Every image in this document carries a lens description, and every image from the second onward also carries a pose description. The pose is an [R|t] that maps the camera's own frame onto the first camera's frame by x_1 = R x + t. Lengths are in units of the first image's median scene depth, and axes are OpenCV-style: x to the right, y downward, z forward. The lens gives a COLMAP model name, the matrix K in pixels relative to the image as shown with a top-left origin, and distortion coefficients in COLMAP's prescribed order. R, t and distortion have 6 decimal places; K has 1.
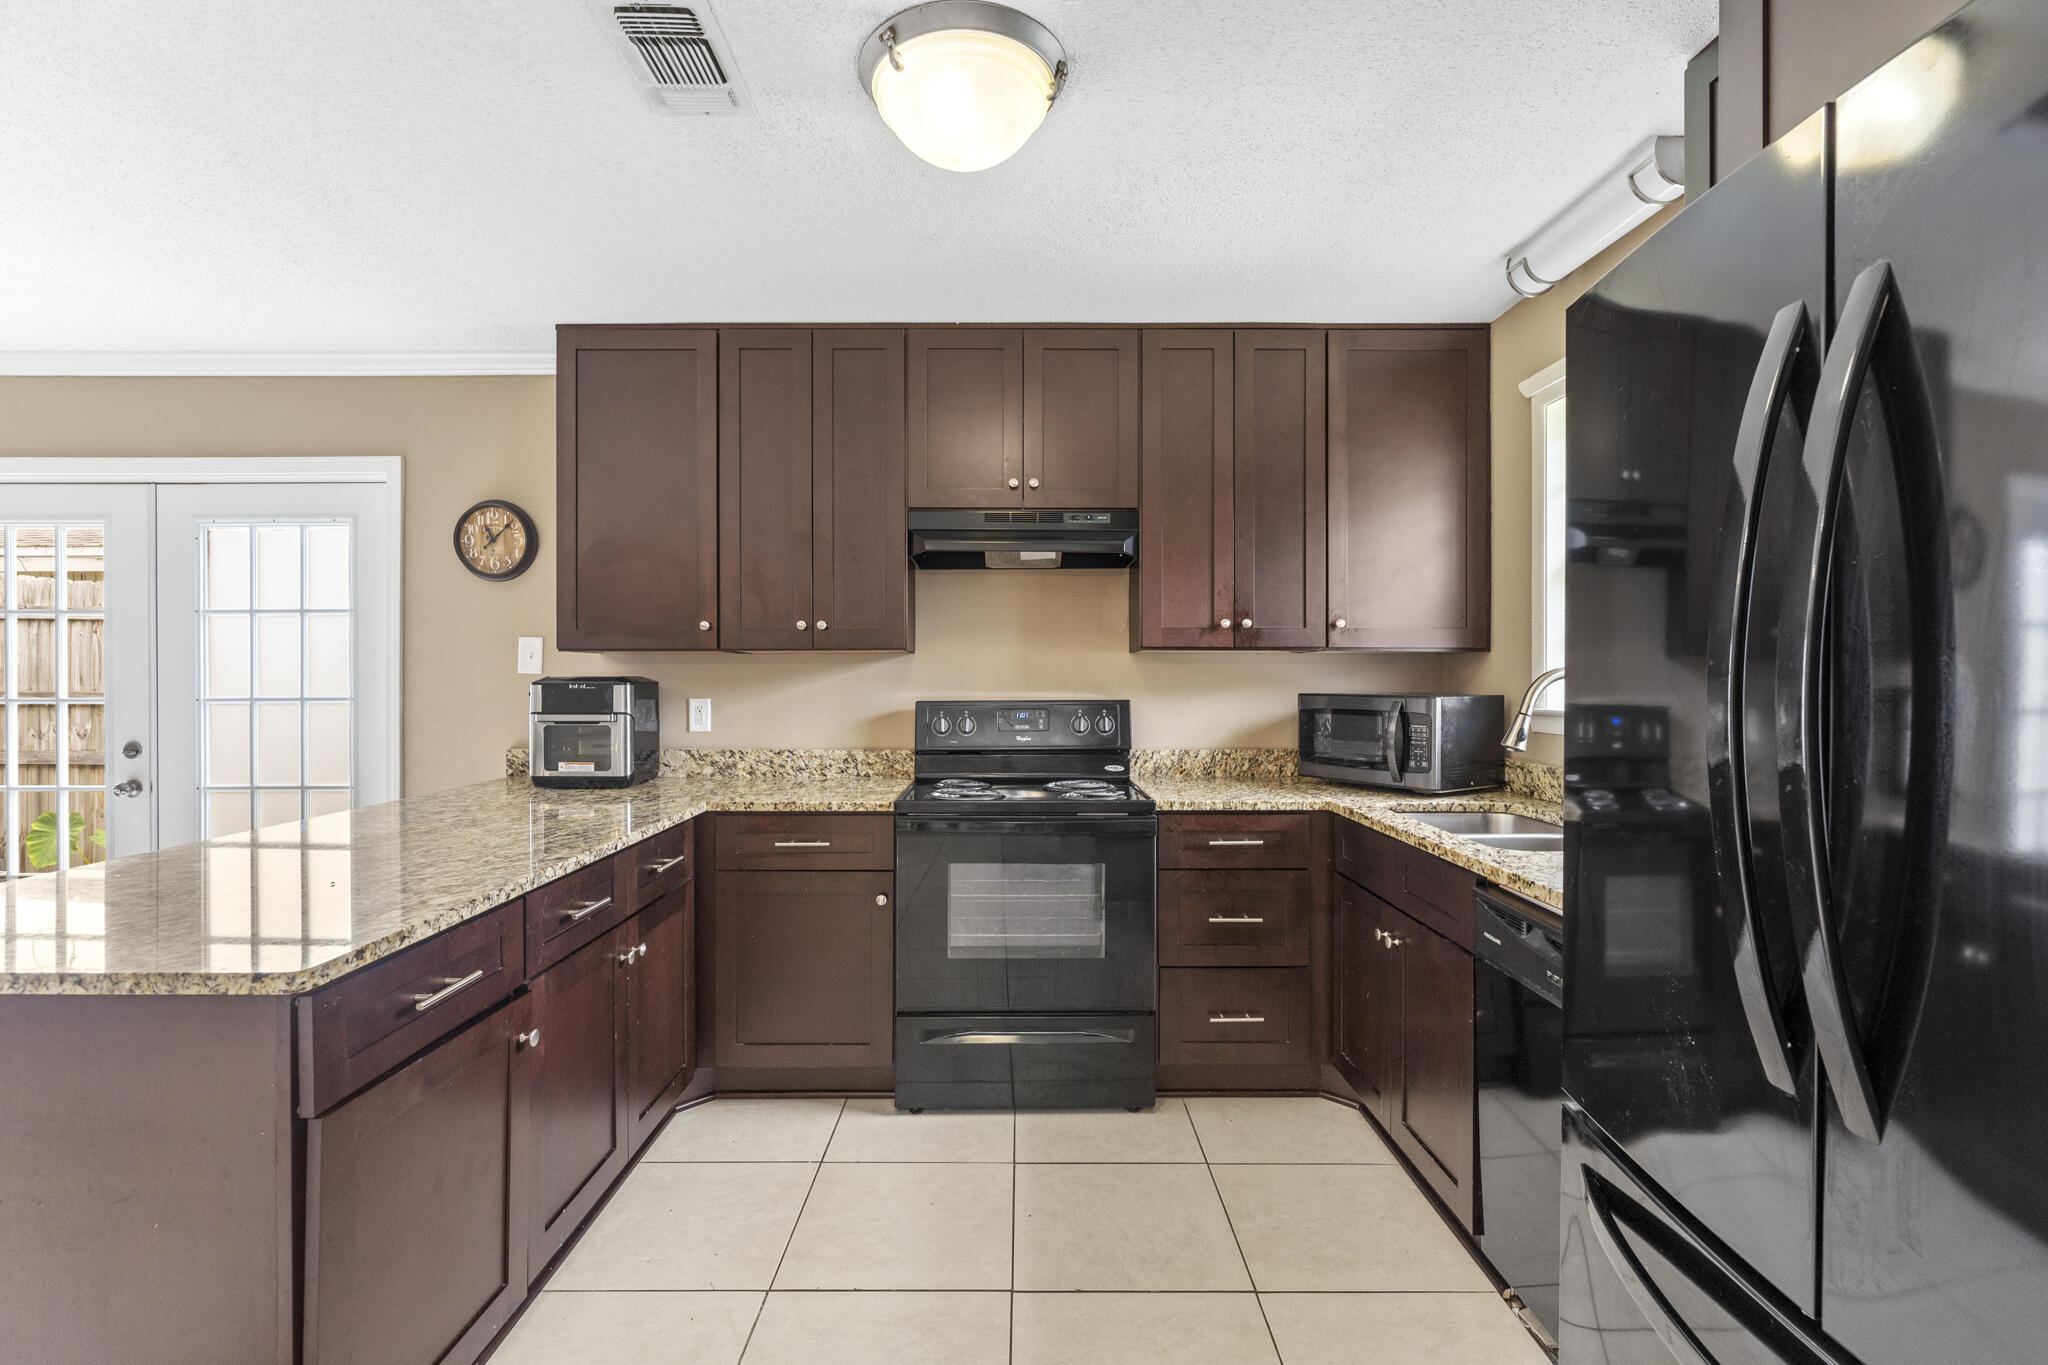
lens RADIAL K [[927.6, 0, 1023.8], [0, 927.6, 671.2], [0, 0, 1]] dist [-0.002426, -0.000063]
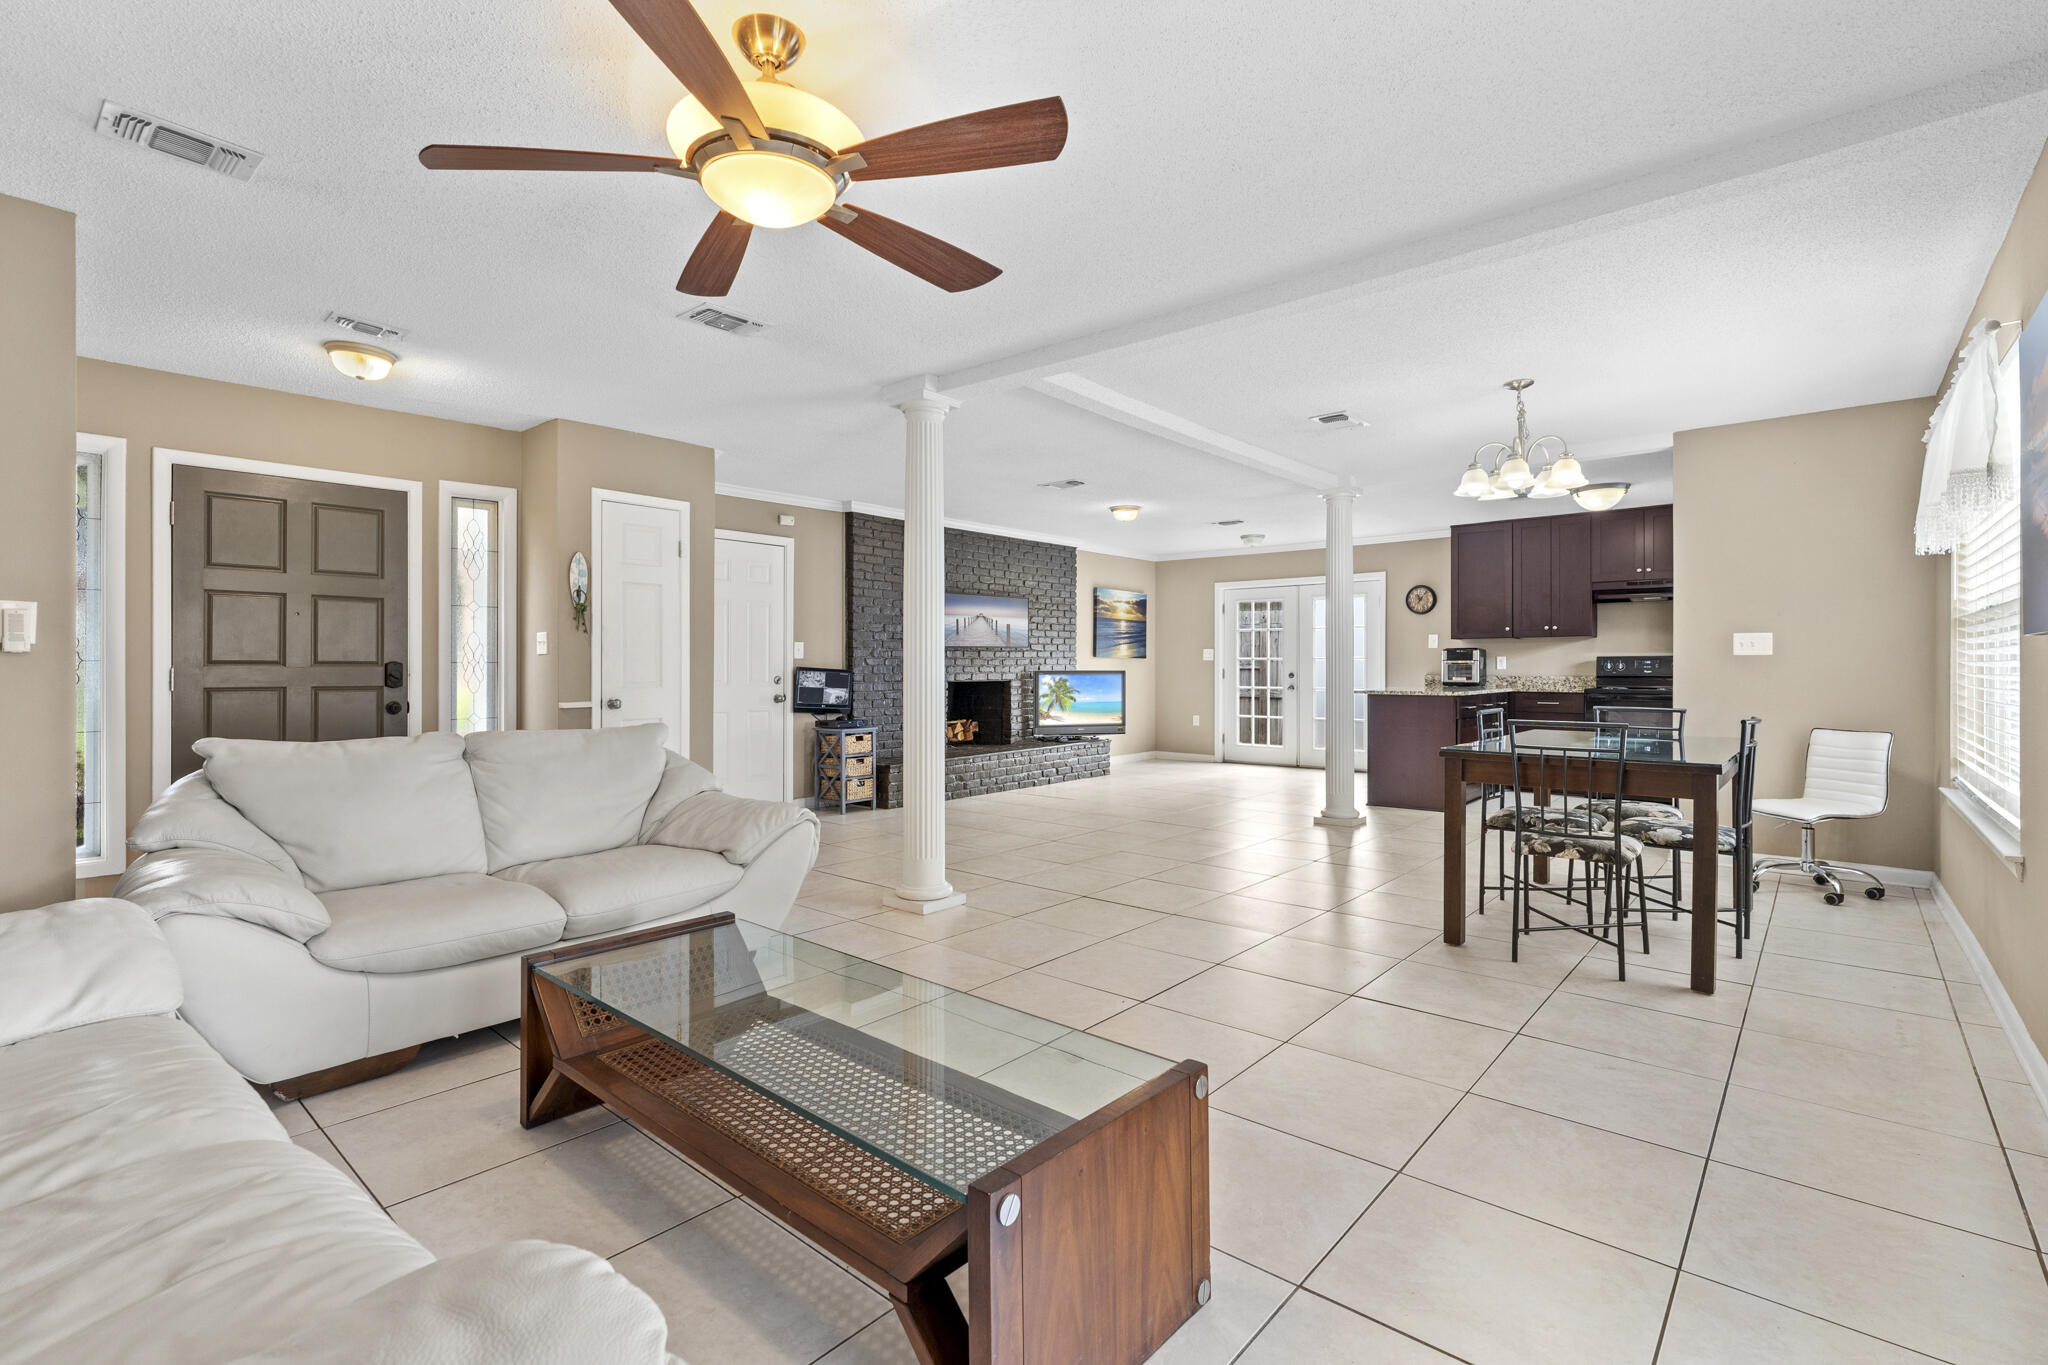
lens RADIAL K [[927.6, 0, 1023.8], [0, 927.6, 671.2], [0, 0, 1]] dist [-0.002426, -0.000063]
pose [[0.754299, 0.003617, -0.656521, 0.381249], [0.000016, 0.999985, 0.005528, 0.061421], [0.656531, -0.004180, 0.754287, -2.017900]]
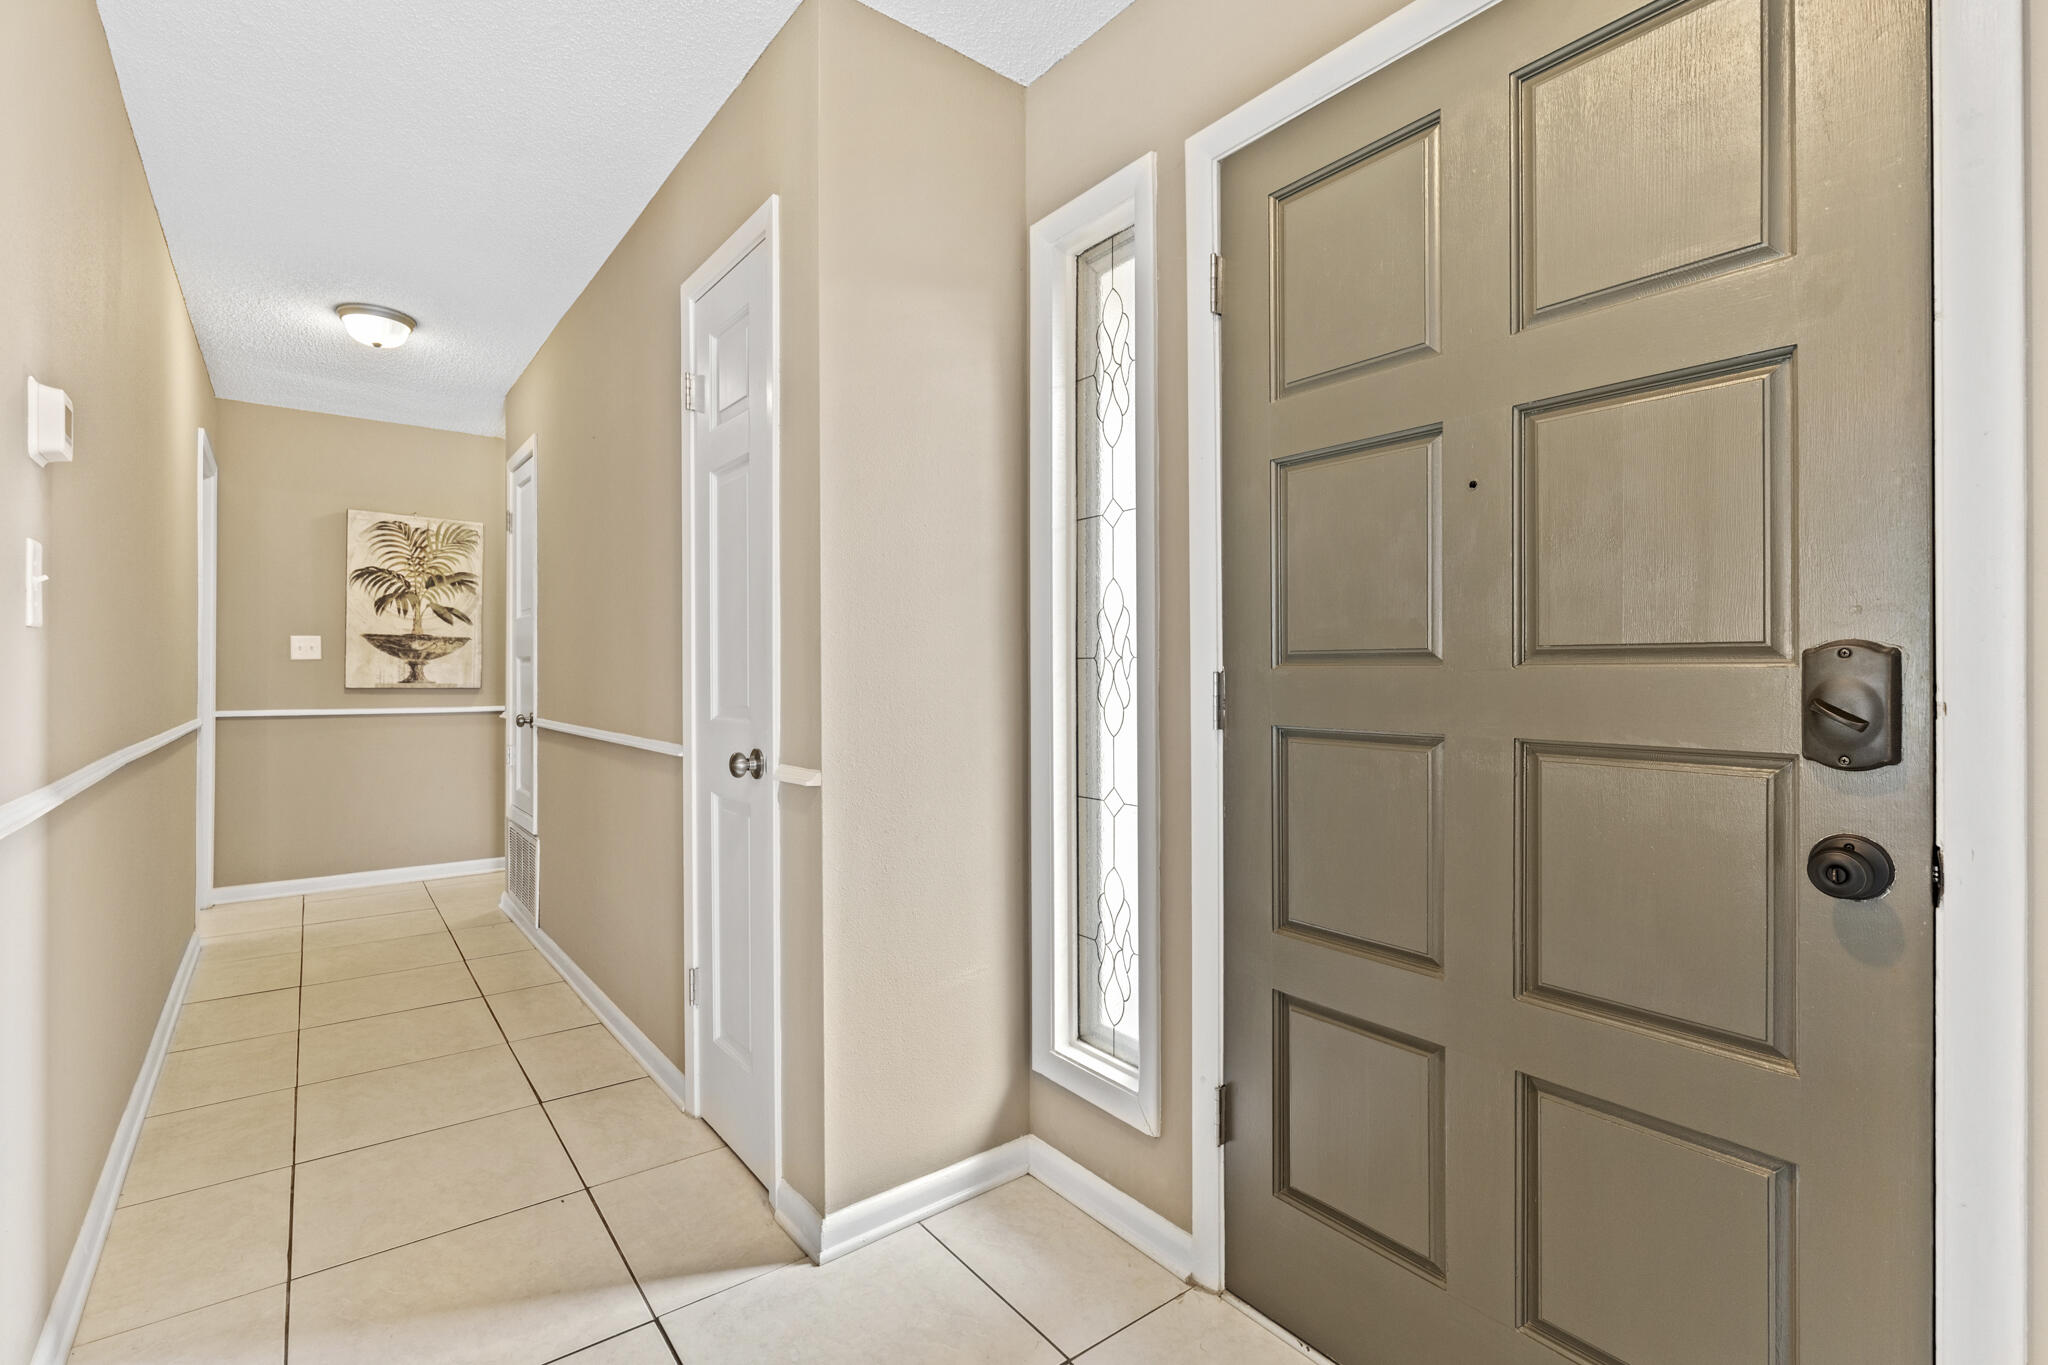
lens RADIAL K [[910.7, 0, 1024.0], [0, 910.7, 682.5], [0, 0, 1]] dist [0.000200, 0.000026]
pose [[-0.784386, 0.009920, -0.620193, -1.011750], [0.003791, 0.999930, 0.011200, 0.064552], [0.620261, 0.006434, -0.784369, -1.475954]]
